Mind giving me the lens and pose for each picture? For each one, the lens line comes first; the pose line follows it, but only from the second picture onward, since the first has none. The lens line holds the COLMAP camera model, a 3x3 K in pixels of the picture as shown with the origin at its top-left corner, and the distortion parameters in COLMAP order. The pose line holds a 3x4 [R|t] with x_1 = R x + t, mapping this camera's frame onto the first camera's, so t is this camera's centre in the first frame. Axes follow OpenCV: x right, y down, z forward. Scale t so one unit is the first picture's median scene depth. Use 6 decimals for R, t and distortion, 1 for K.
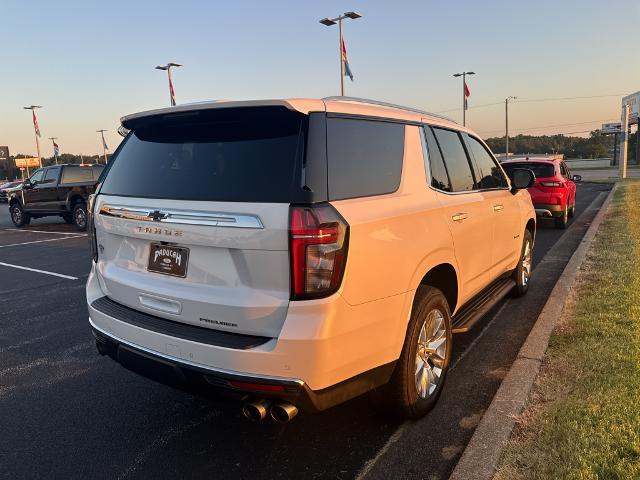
lens RADIAL K [[466.3, 0, 320.0], [0, 466.3, 240.0], [0, 0, 1]] dist [0.038336, -0.039642]
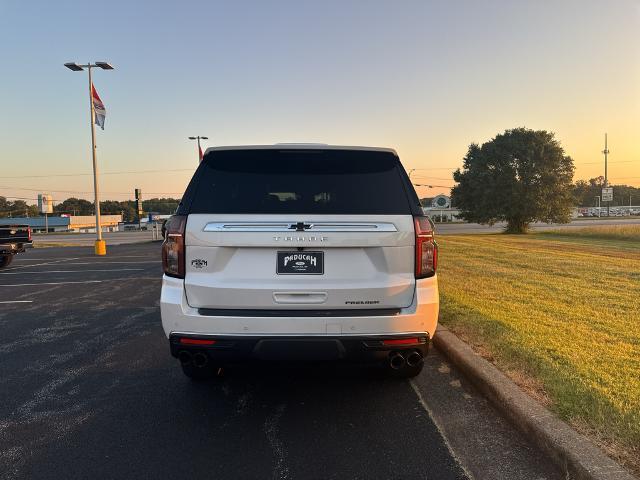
lens RADIAL K [[453.8, 0, 320.0], [0, 453.8, 240.0], [0, 0, 1]] dist [0.082079, -0.000973]
pose [[0.830551, -0.009788, 0.556856, -1.022198], [0.077539, 0.992140, -0.098210, 0.112447], [-0.551518, 0.124746, 0.824782, -0.043707]]
